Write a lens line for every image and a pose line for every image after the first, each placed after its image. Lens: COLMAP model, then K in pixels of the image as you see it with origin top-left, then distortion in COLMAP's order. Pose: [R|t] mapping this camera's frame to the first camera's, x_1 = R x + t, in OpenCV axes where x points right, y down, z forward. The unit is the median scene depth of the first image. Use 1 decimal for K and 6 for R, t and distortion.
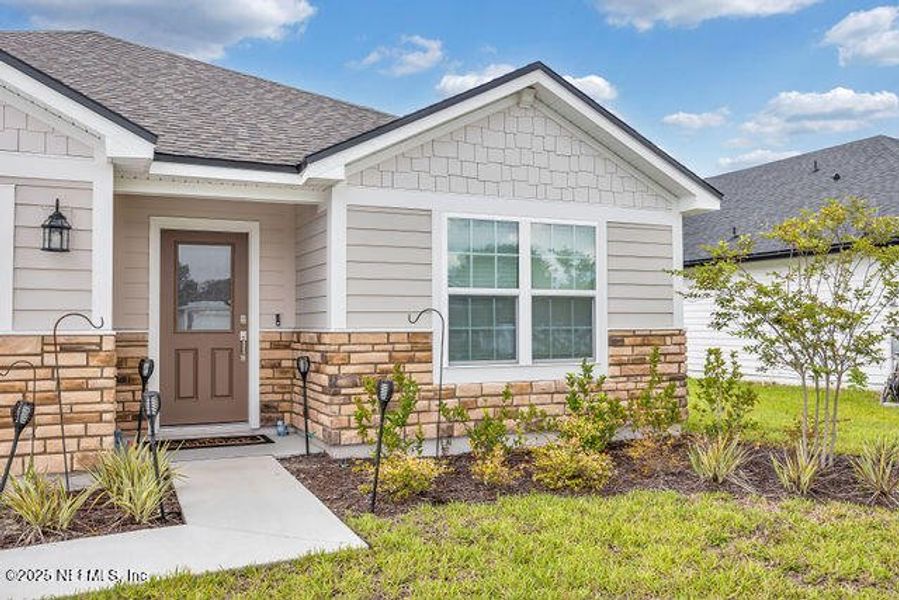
lens RADIAL K [[760.9, 0, 449.5], [0, 760.9, 300.0], [0, 0, 1]] dist [-0.000984, -0.004236]
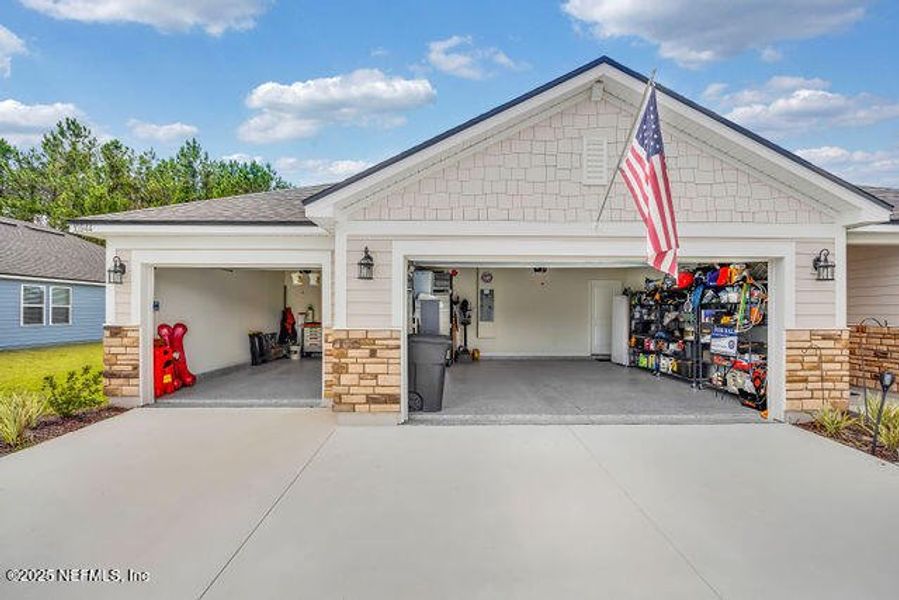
lens RADIAL K [[413.2, 0, 449.8], [0, 413.2, 312.4], [0, 0, 1]] dist [-0.015312, 0.000205]
pose [[0.917296, 0.004636, -0.398179, -0.709461], [0.009491, 0.999394, 0.033501, -0.024106], [0.398093, -0.034509, 0.916696, -0.126858]]
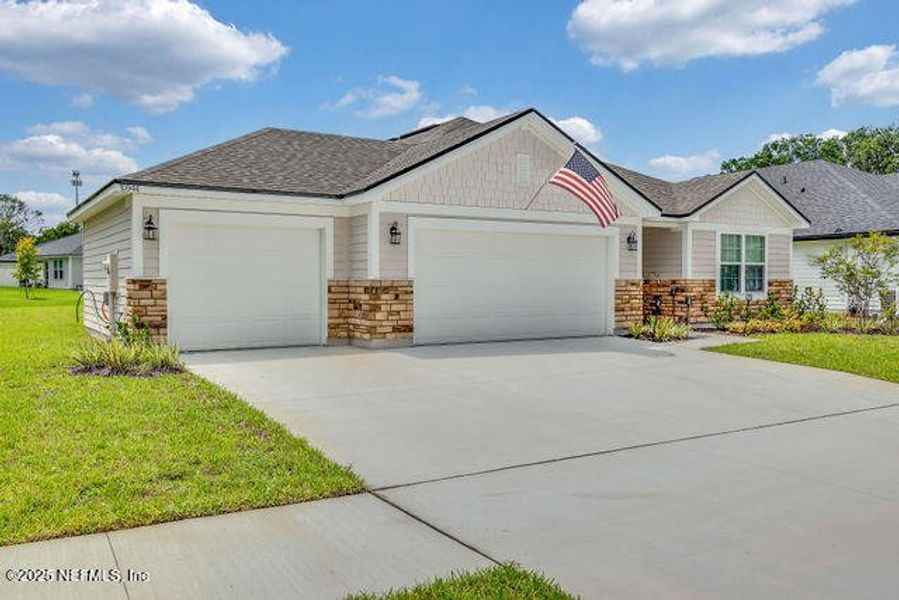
lens RADIAL K [[760.9, 0, 449.5], [0, 760.9, 300.0], [0, 0, 1]] dist [-0.000984, -0.004236]
pose [[0.989955, -0.000657, 0.141383, -1.242333], [-0.007931, 0.998156, 0.060174, -0.034911], [-0.141162, -0.060691, 0.988124, -1.357379]]
